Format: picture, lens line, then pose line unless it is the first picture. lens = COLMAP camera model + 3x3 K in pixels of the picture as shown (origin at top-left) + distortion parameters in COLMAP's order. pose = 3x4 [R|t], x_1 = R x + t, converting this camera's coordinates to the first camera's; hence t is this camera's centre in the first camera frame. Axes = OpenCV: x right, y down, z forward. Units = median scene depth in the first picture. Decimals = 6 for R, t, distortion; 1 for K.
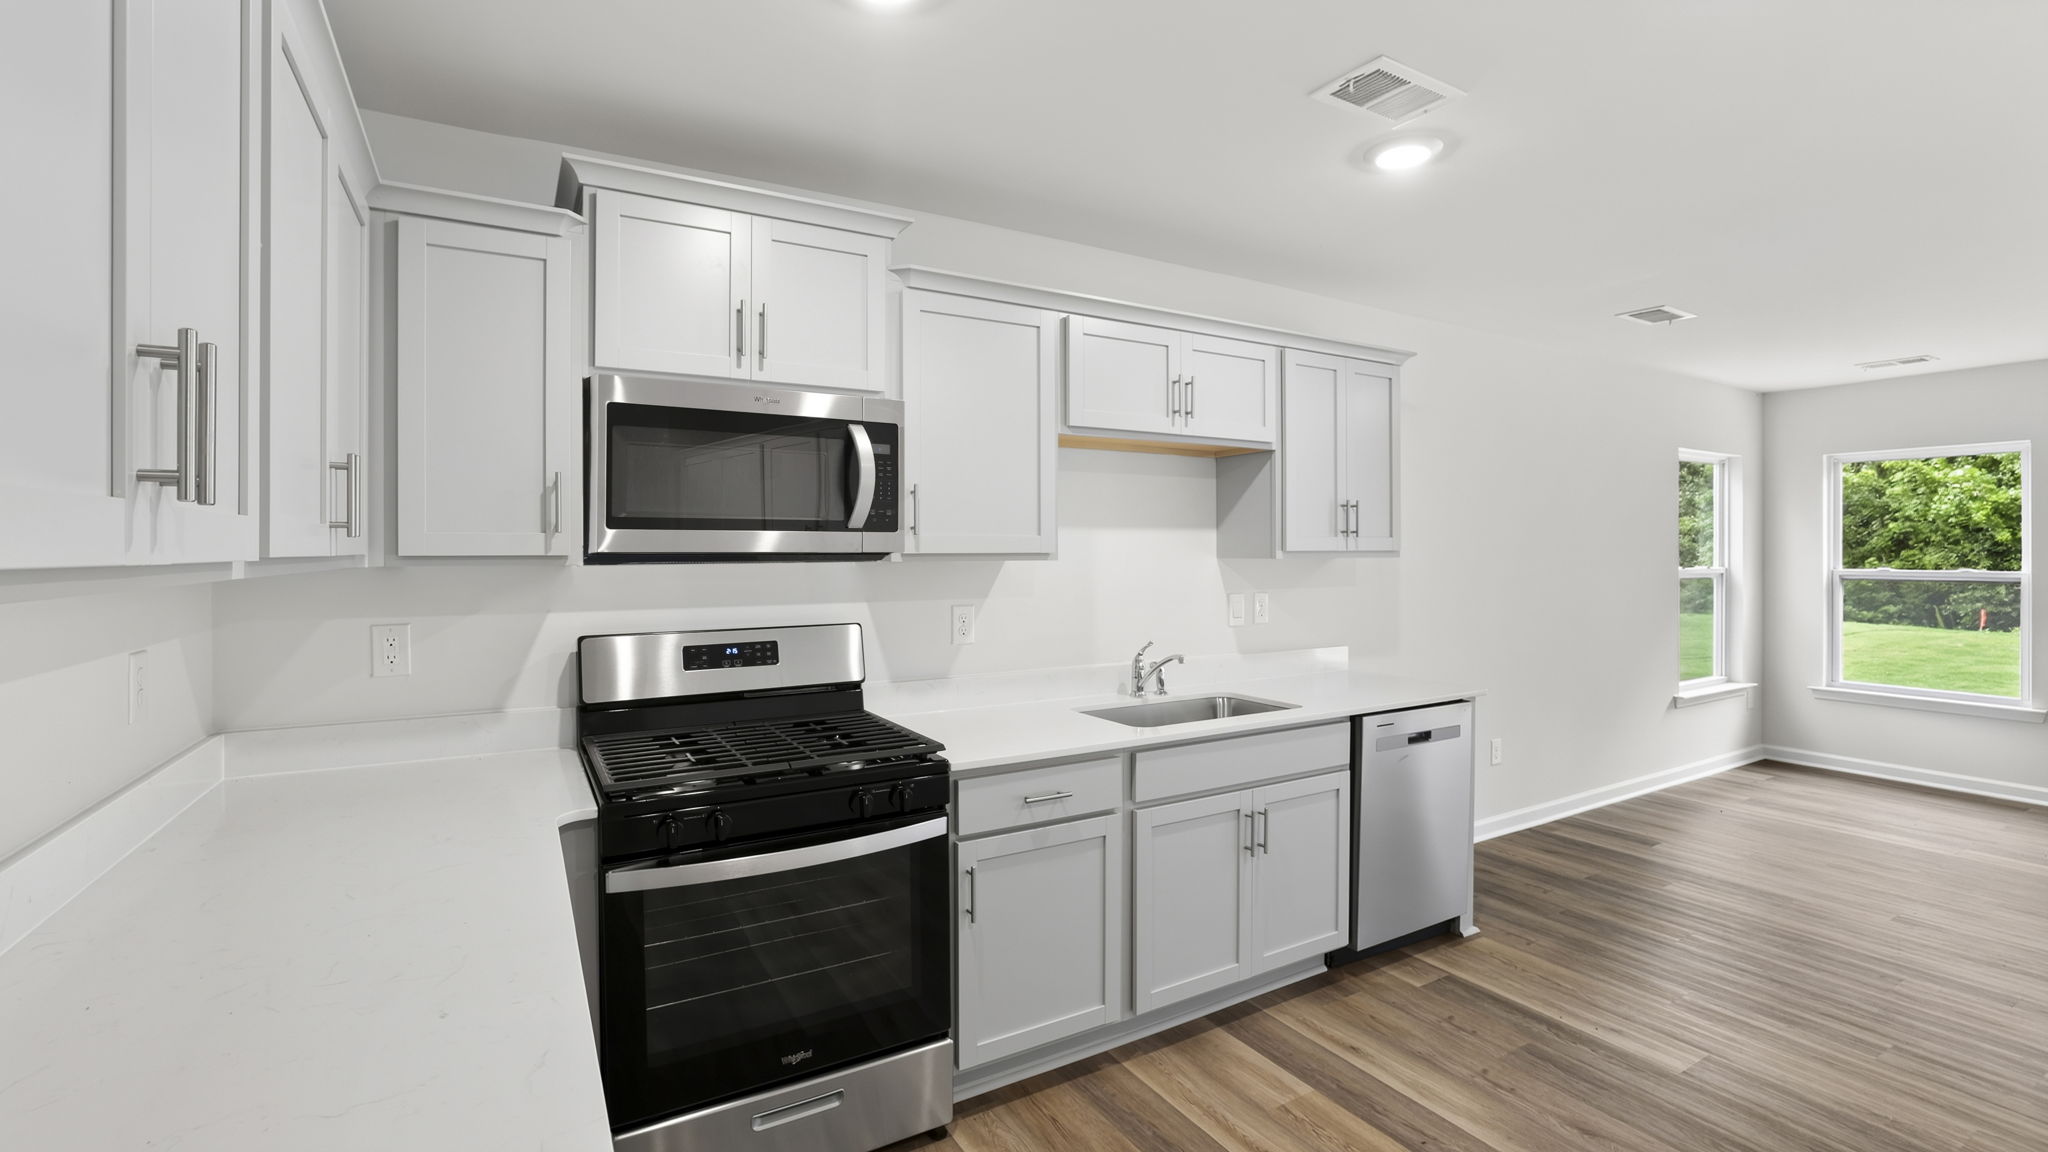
lens RADIAL K [[886.0, 0, 997.9], [0, 886.0, 560.0], [0, 0, 1]] dist [-0.051052, 0.018836]
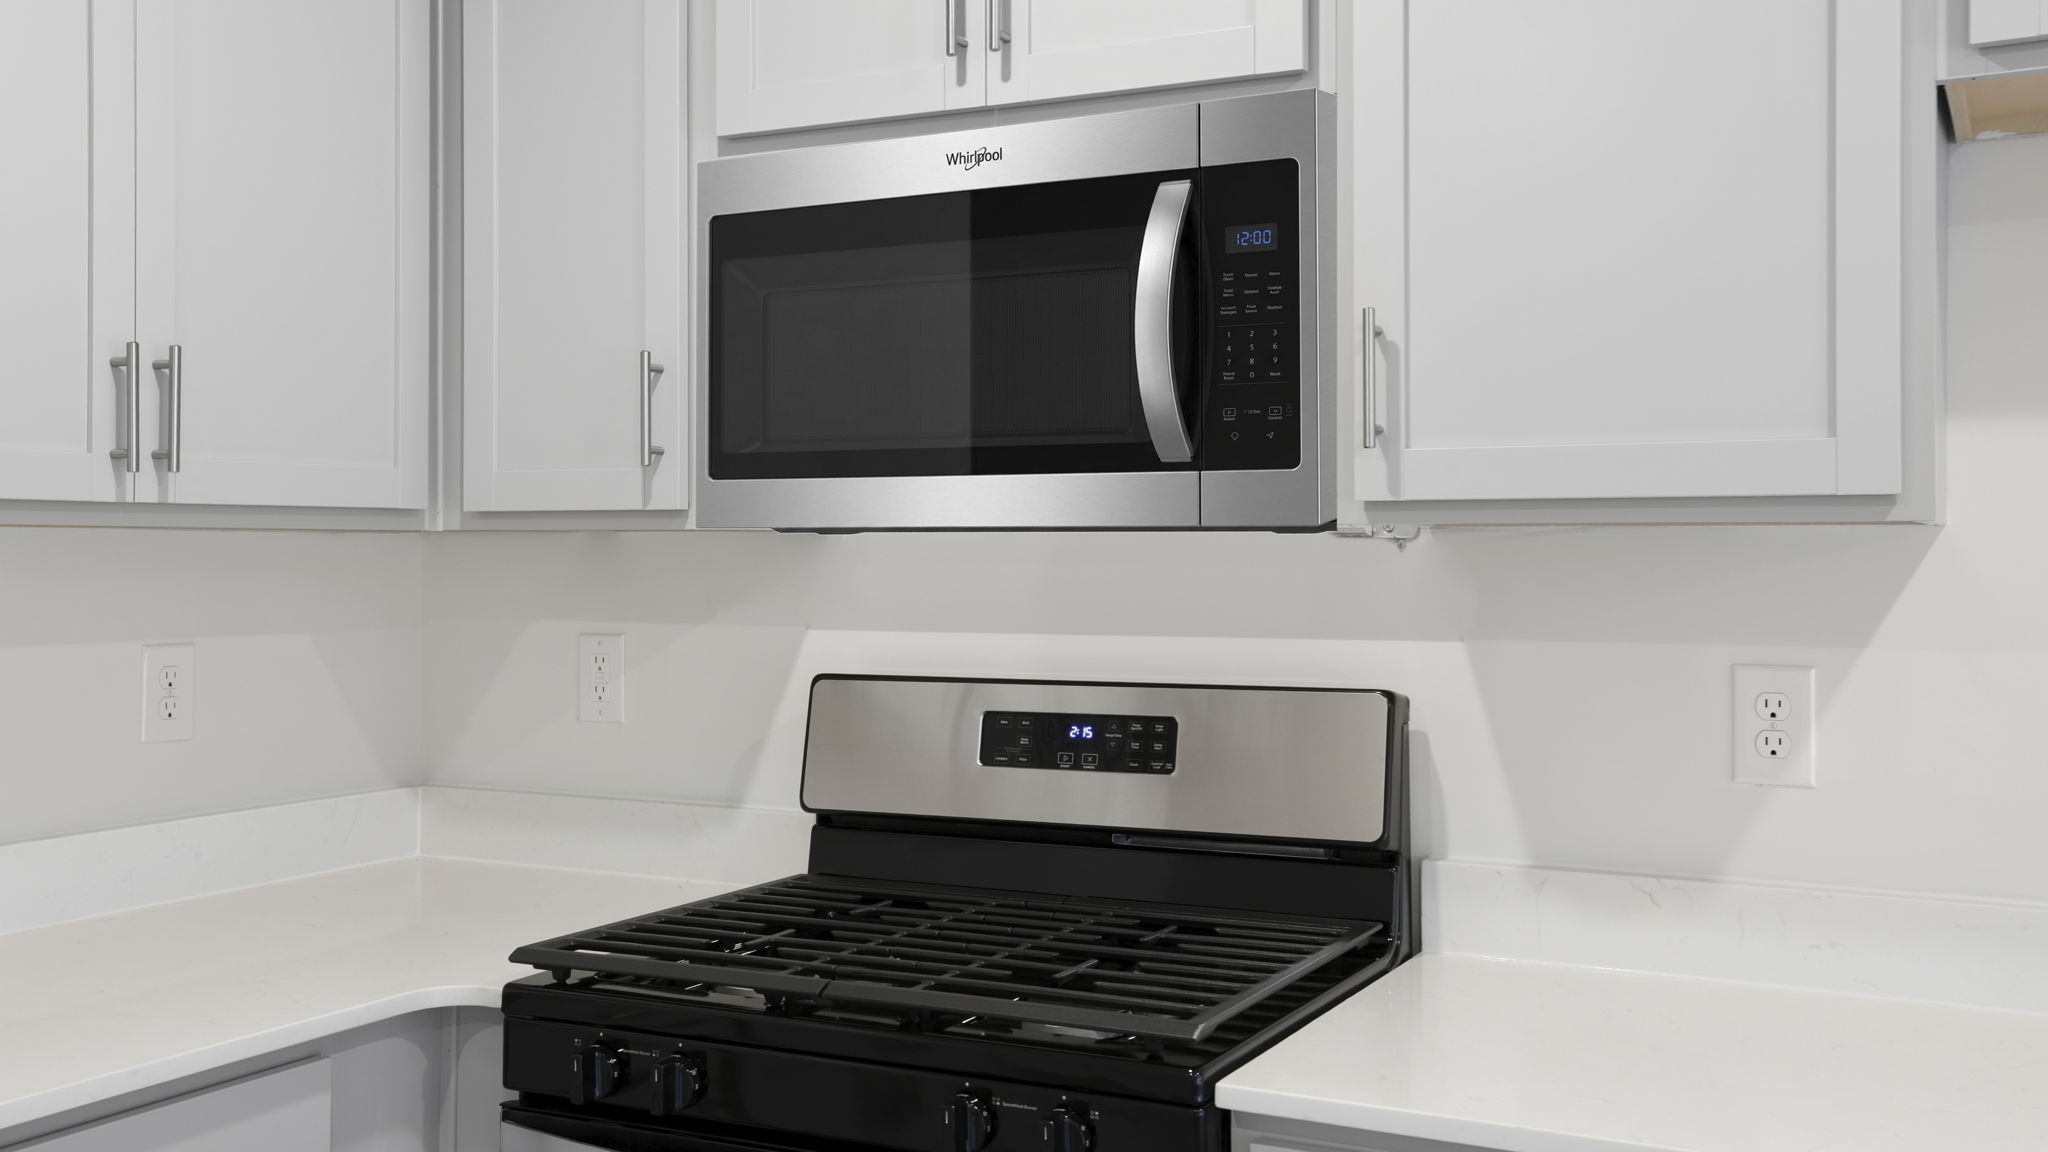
lens RADIAL K [[1980.1, 0, 992.4], [0, 1980.1, 514.5], [0, 0, 1]] dist [-0.003753, 0.183397]
pose [[0.542227, -0.014046, -0.840115, 0.496192], [-0.011258, 0.999649, -0.023979, 0.019602], [0.840157, 0.022460, 0.541878, 0.428345]]
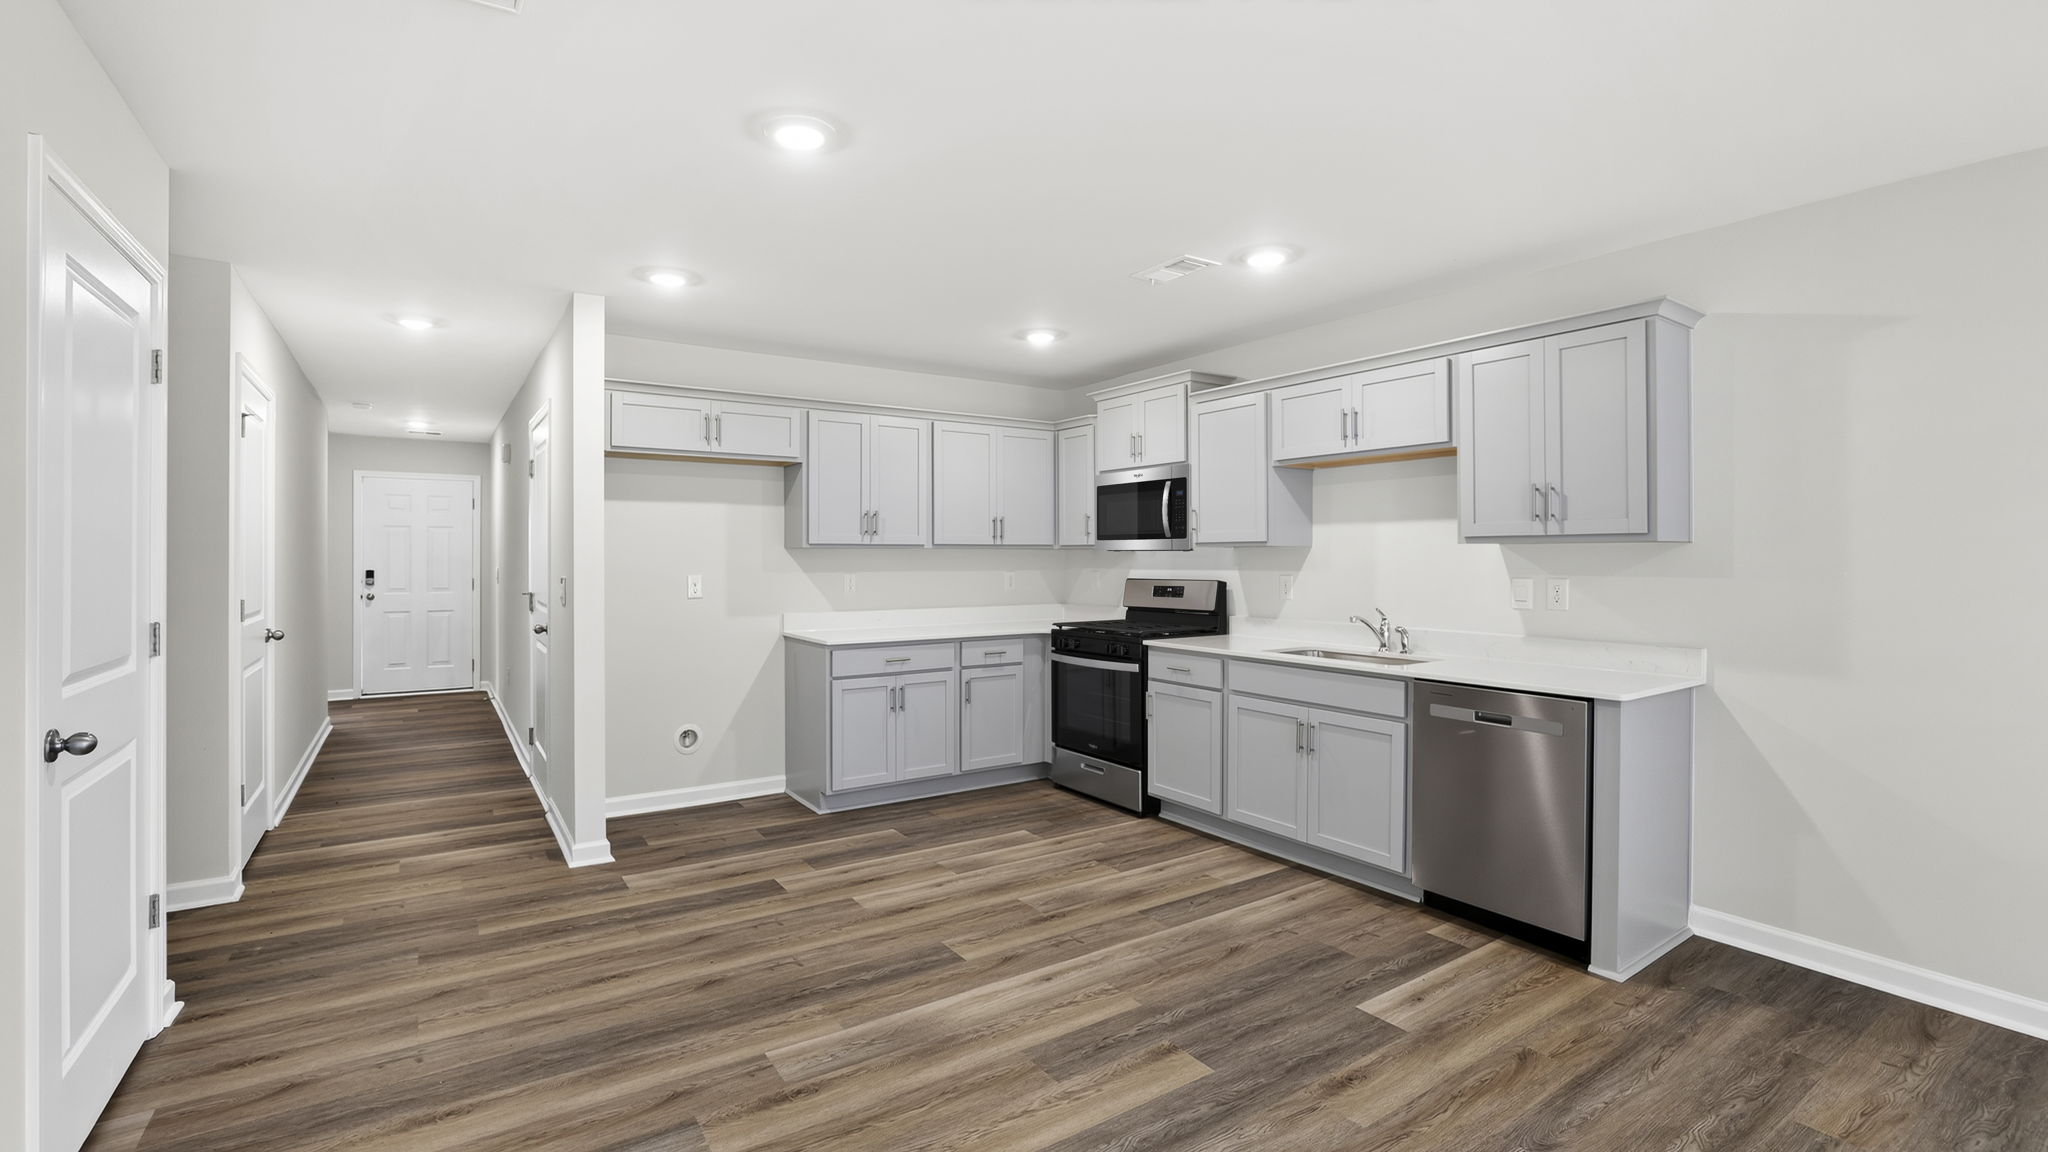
lens RADIAL K [[886.0, 0, 997.9], [0, 886.0, 560.0], [0, 0, 1]] dist [-0.051052, 0.018836]
pose [[0.061813, 0.006194, -0.998069, 1.792954], [-0.009041, 0.999943, 0.005646, 0.023495], [0.998047, 0.008674, 0.061865, 0.452505]]
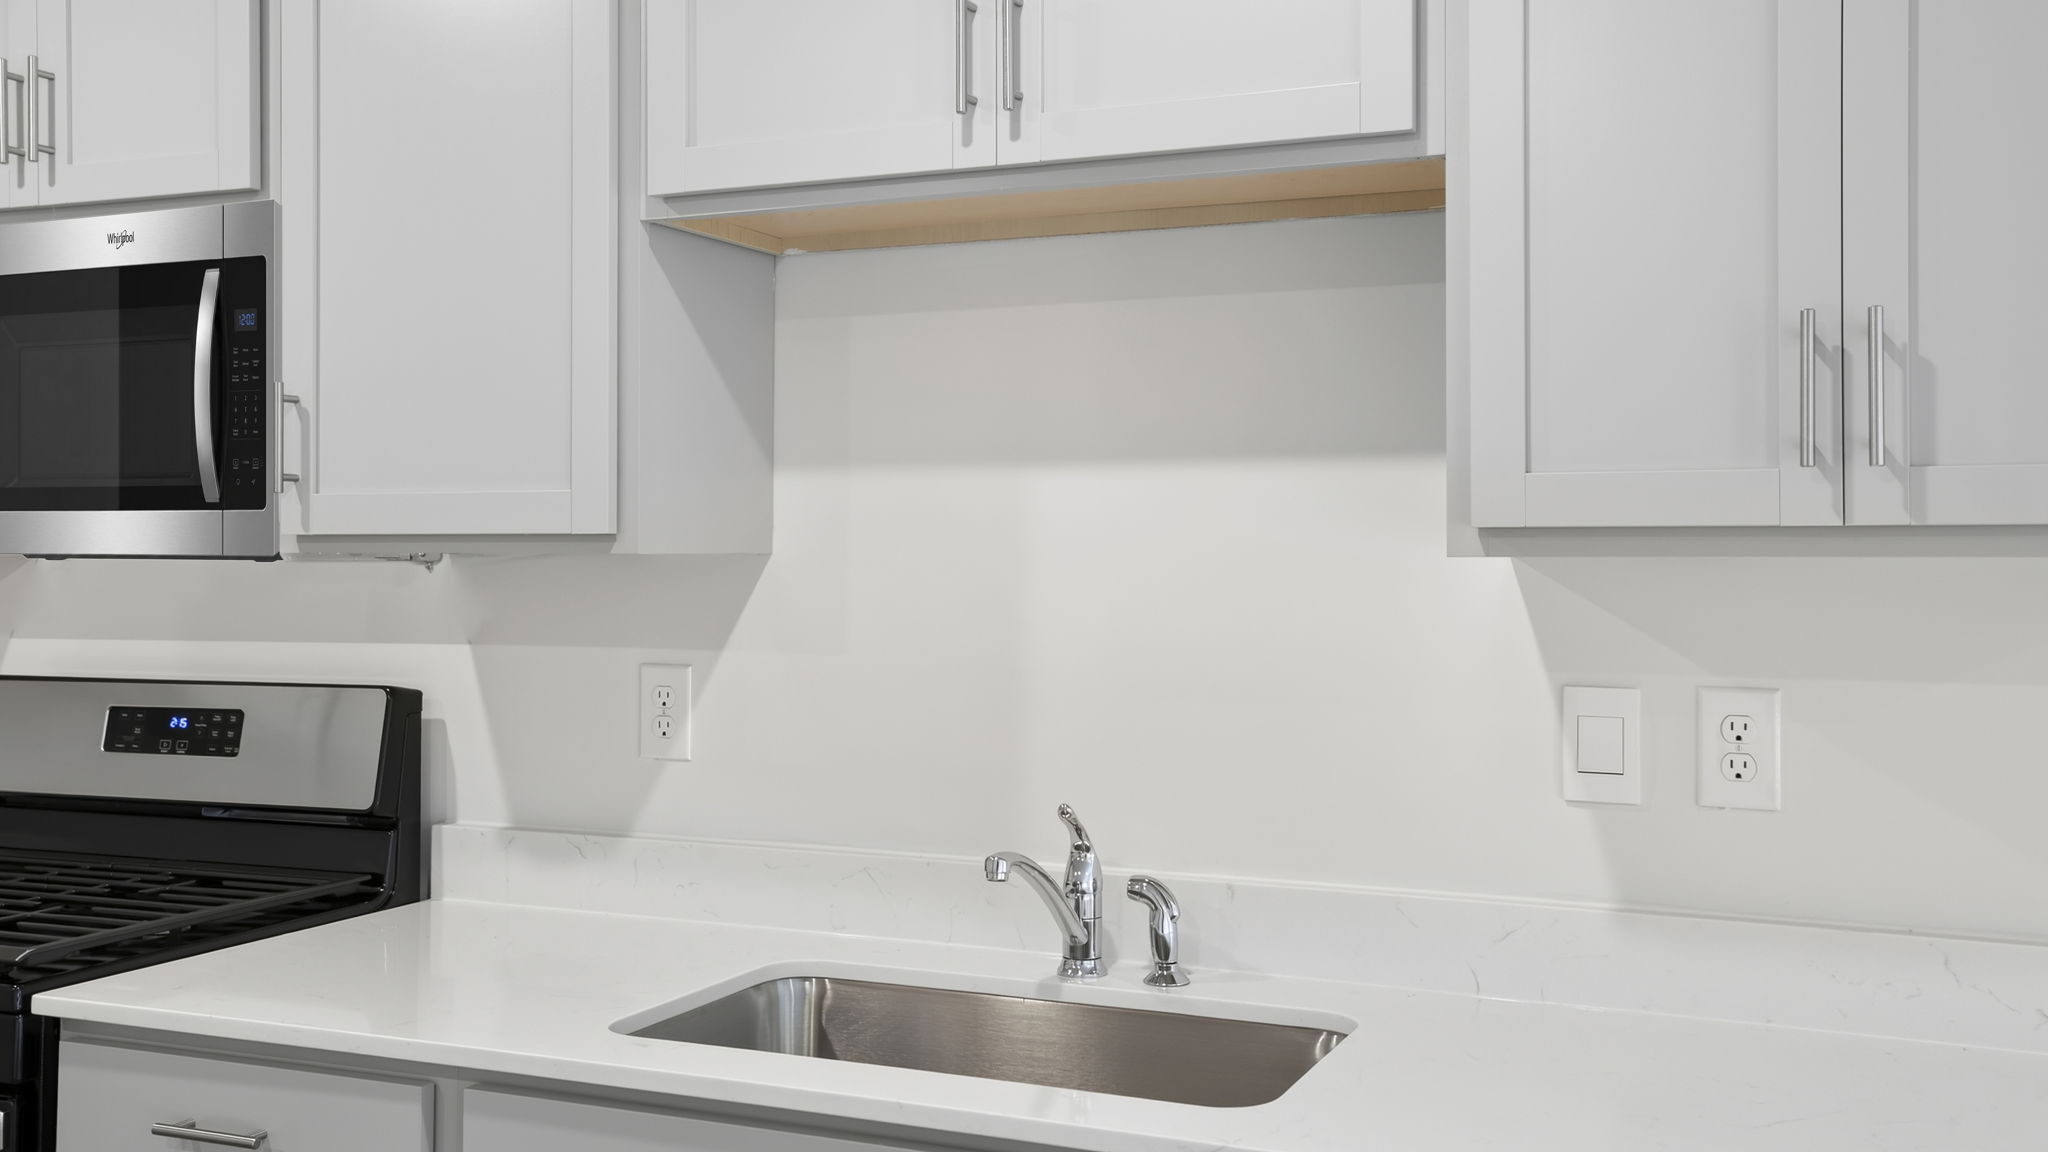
lens RADIAL K [[1980.1, 0, 992.4], [0, 1980.1, 514.5], [0, 0, 1]] dist [-0.003753, 0.183397]
pose [[0.592608, -0.012598, -0.805392, 0.933088], [-0.011442, 0.999645, -0.024056, 0.002571], [0.805410, 0.023471, 0.592254, 0.683239]]
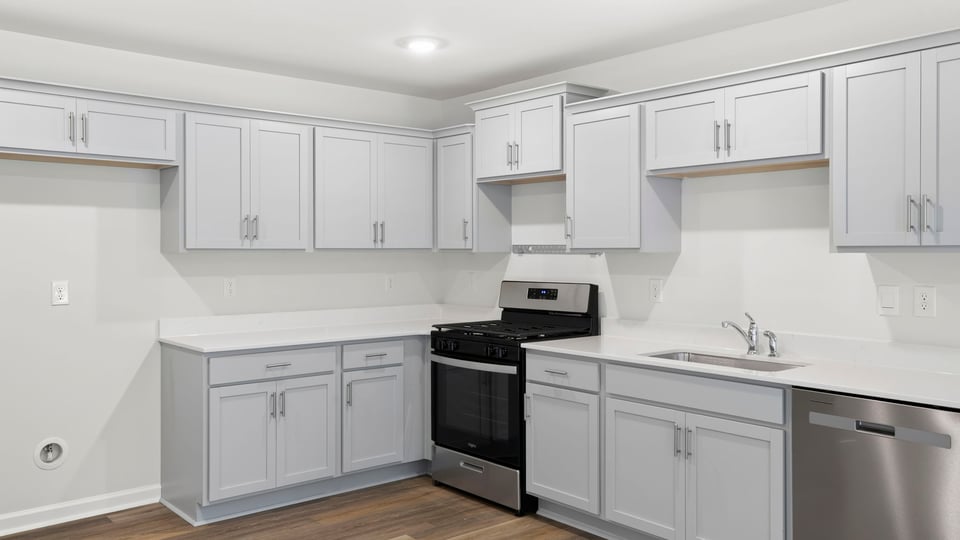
lens RADIAL K [[782.2, 0, 469.6], [0, 782.2, 255.5], [0, 0, 1]] dist [-0.003049, 0.077403]
pose [[0.179818, 0.008069, -0.983667, 1.602084], [-0.009976, 0.999930, 0.006379, 0.000302], [0.983649, 0.008666, 0.179886, 0.457424]]
